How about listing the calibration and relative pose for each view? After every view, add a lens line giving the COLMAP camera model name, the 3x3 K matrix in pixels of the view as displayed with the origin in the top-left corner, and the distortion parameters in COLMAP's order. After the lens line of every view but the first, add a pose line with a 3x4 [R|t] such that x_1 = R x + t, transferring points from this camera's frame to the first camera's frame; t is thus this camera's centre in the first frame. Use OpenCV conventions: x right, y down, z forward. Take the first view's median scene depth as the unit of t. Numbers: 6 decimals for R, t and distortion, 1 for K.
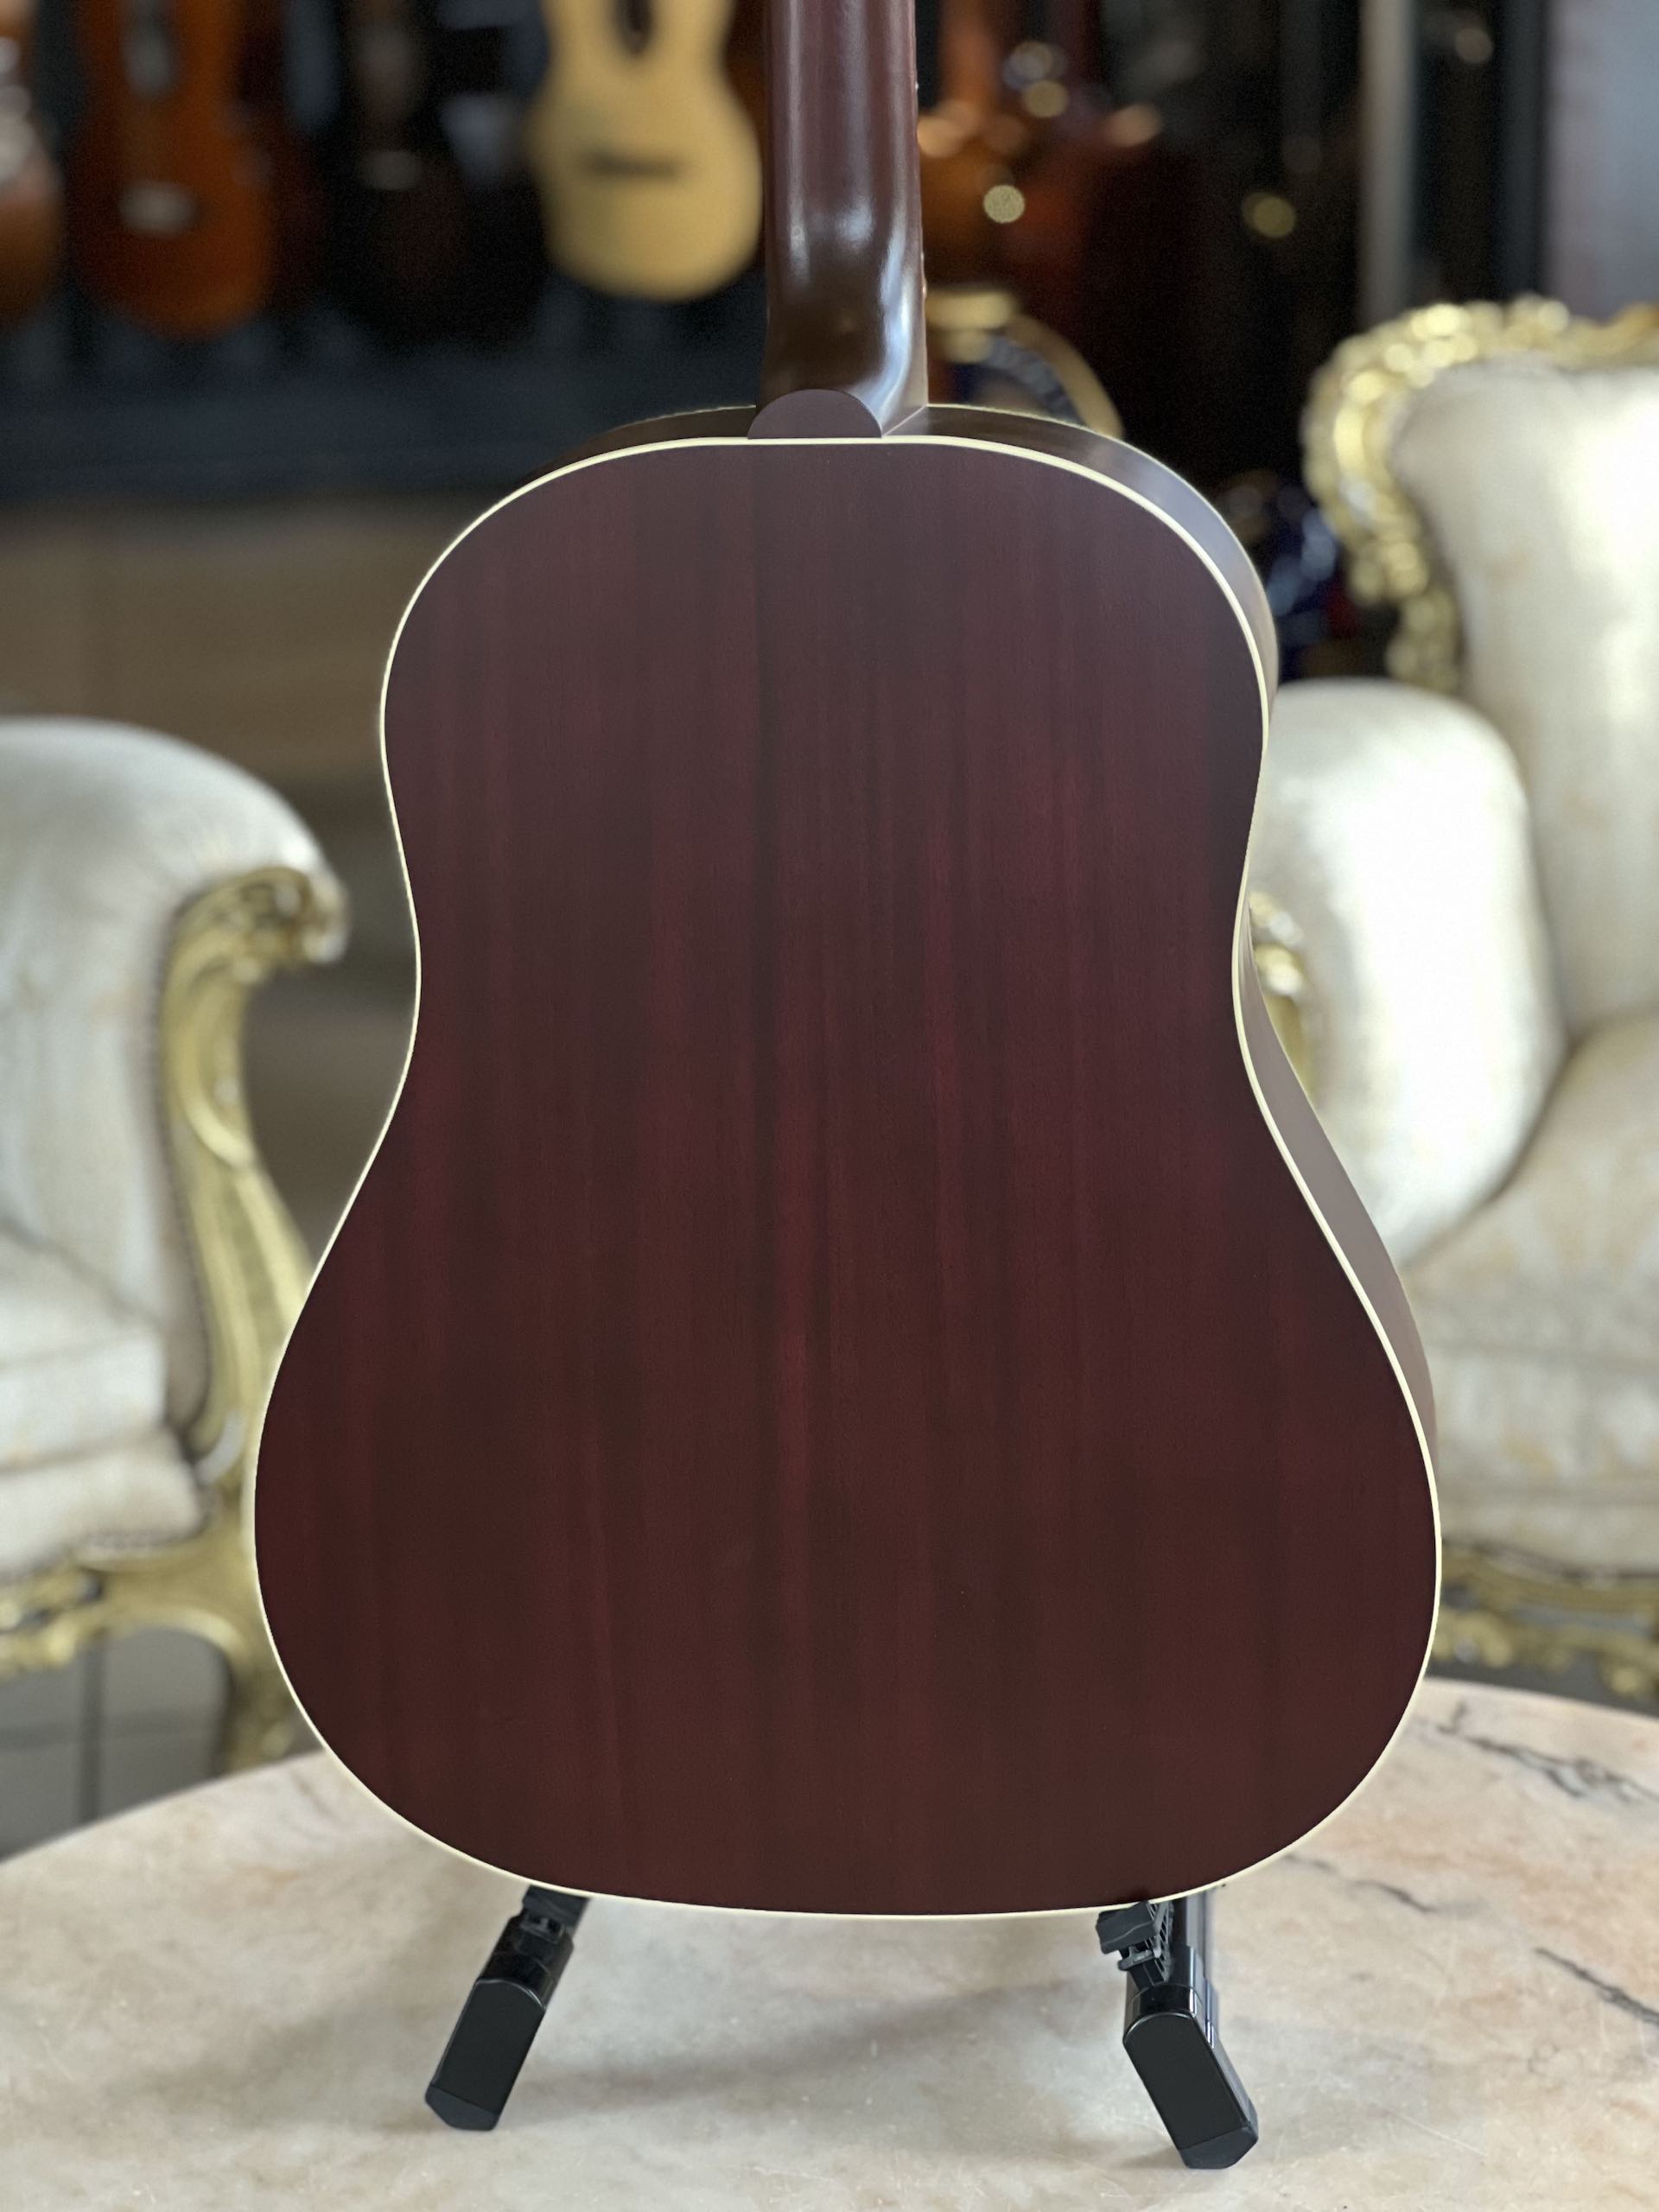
lens RADIAL K [[5116.3, 0, 840.0], [0, 5116.3, 1082.6], [0, 0, 1]] dist [0.238396, 0.000000]
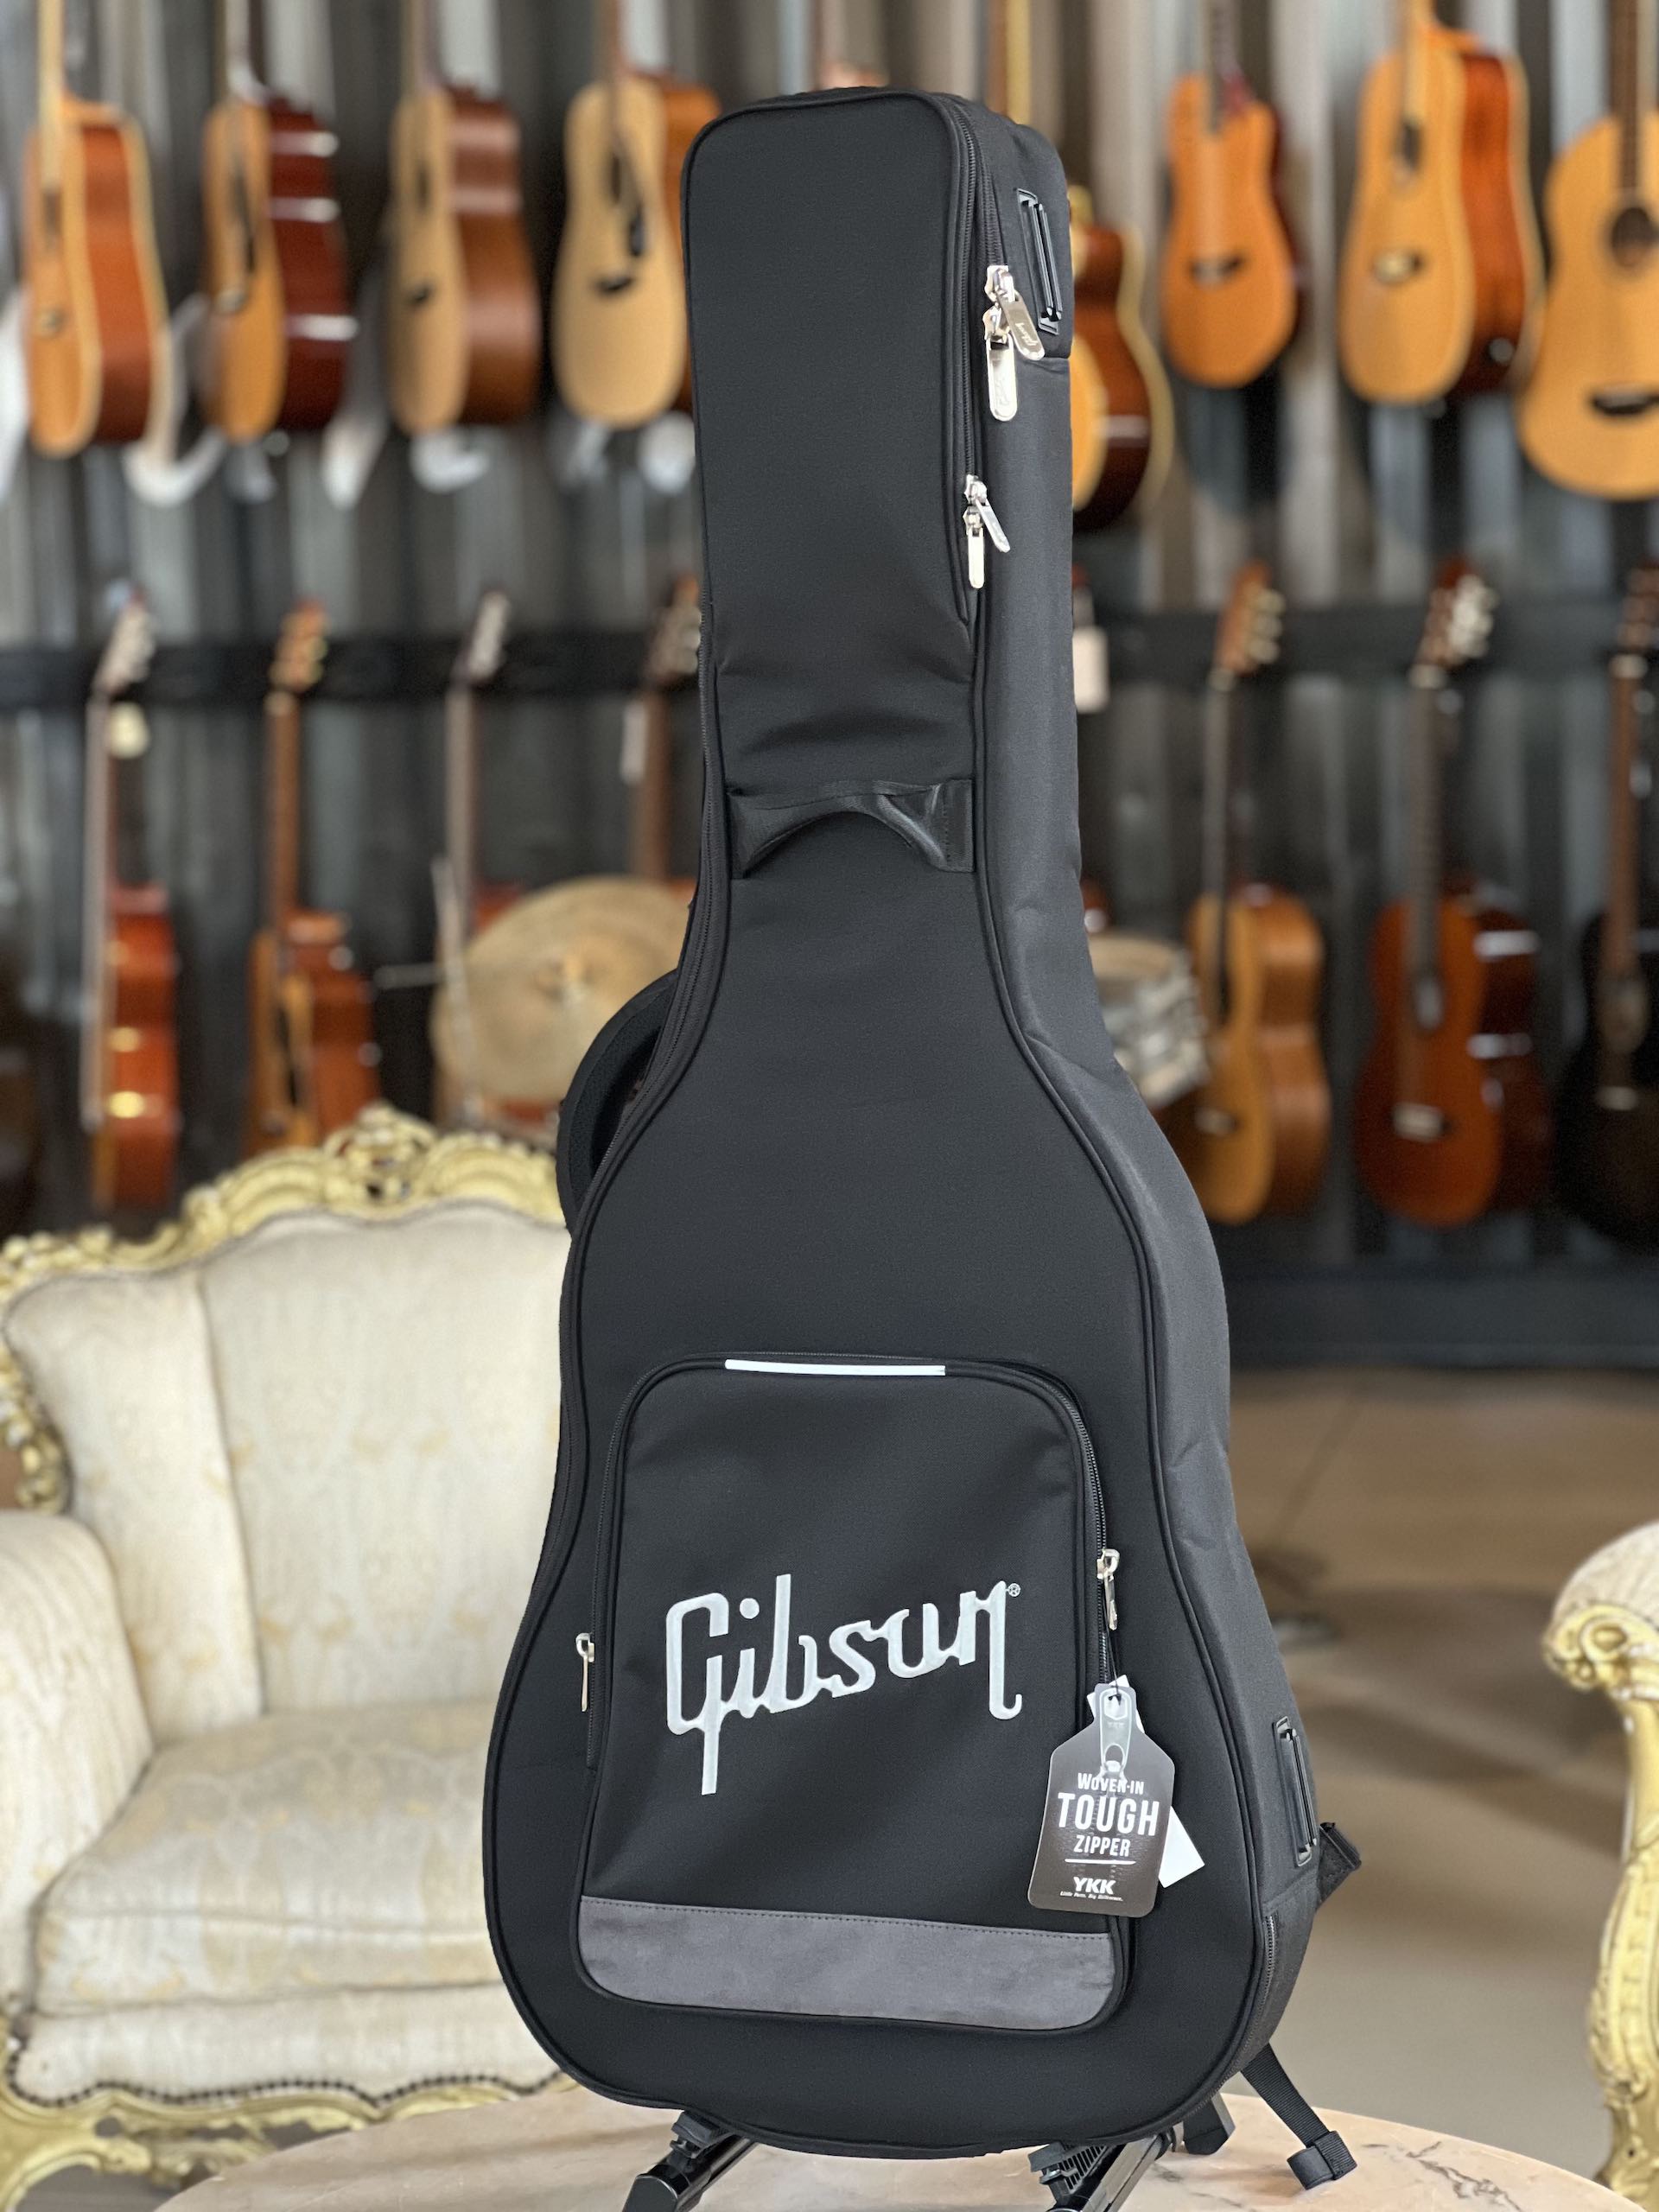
lens RADIAL K [[5116.3, 0, 820.1], [0, 5116.3, 1105.2], [0, 0, 1]] dist [0.238396, 0.000000]
pose [[0.937725, 0.051388, -0.343556, 0.469503], [-0.111232, 0.981344, -0.156819, 0.090178], [0.329088, 0.185268, 0.925947, -0.448912]]
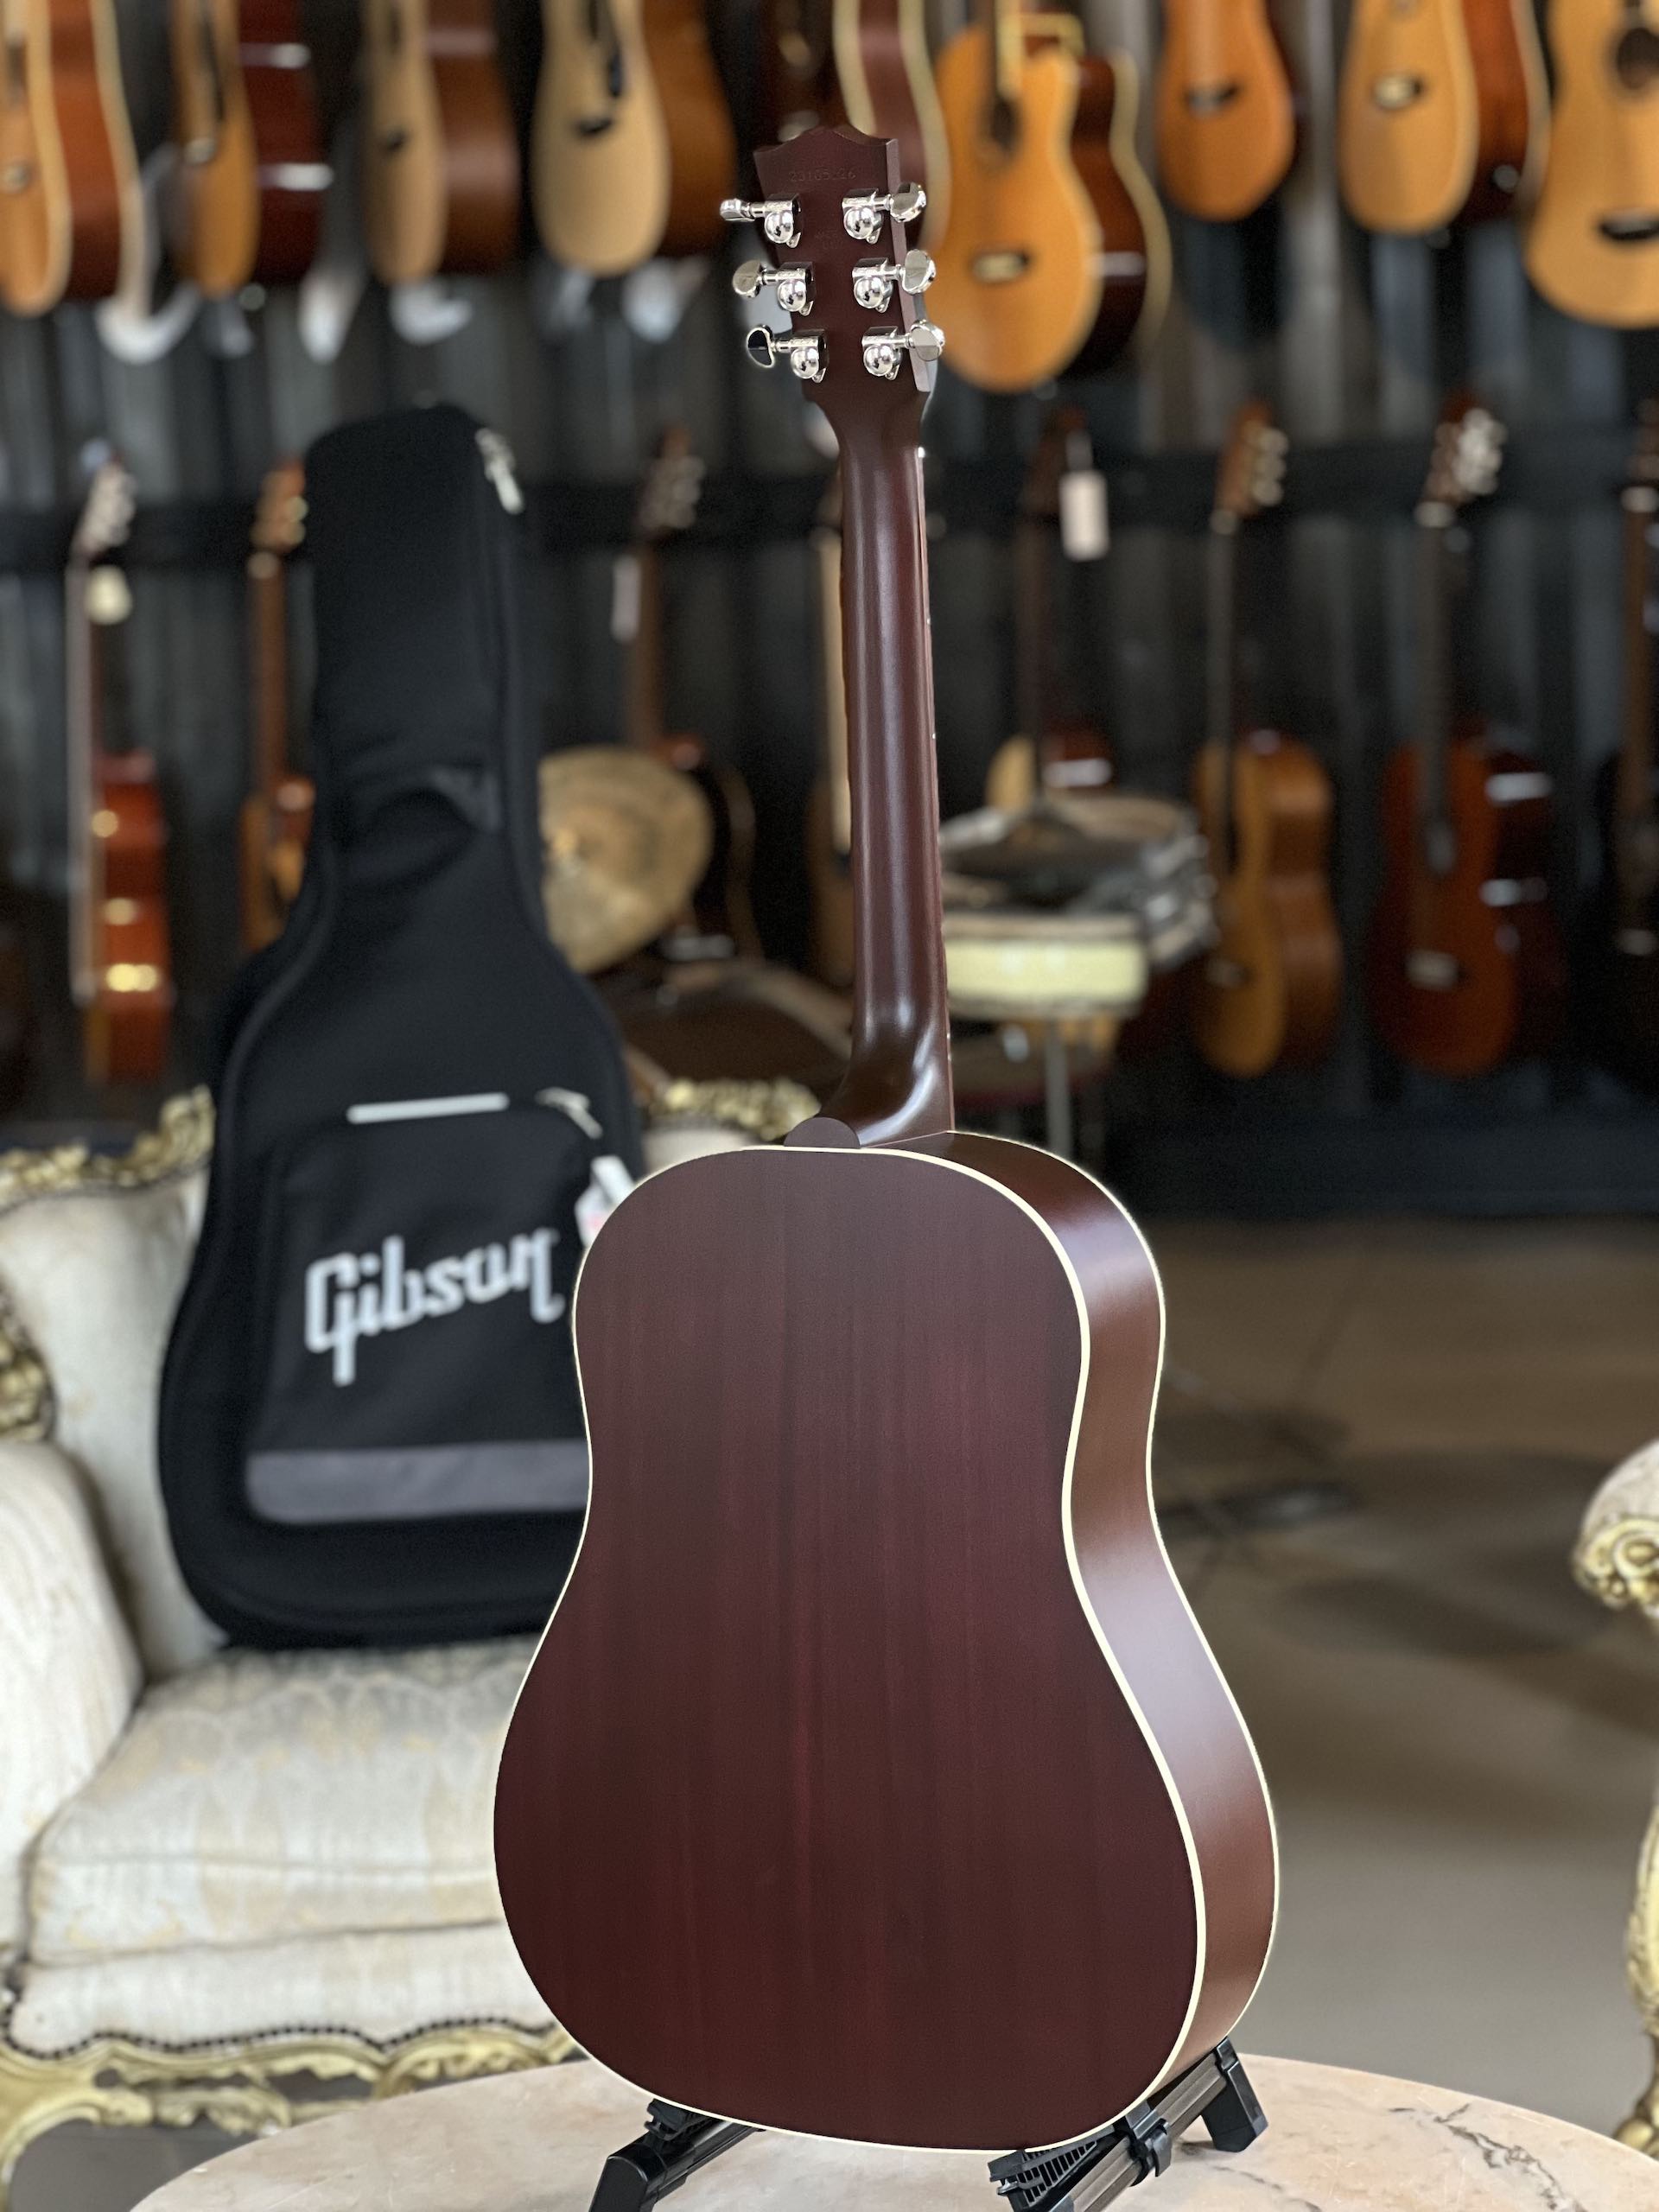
lens RADIAL K [[5116.3, 0, 830.0], [0, 5116.3, 1100.4], [0, 0, 1]] dist [0.238396, 0.000000]
pose [[0.938571, 0.043676, -0.342312, 0.450116], [-0.090268, 0.988493, -0.121380, 0.042575], [0.333071, 0.144824, 0.931713, -0.390967]]
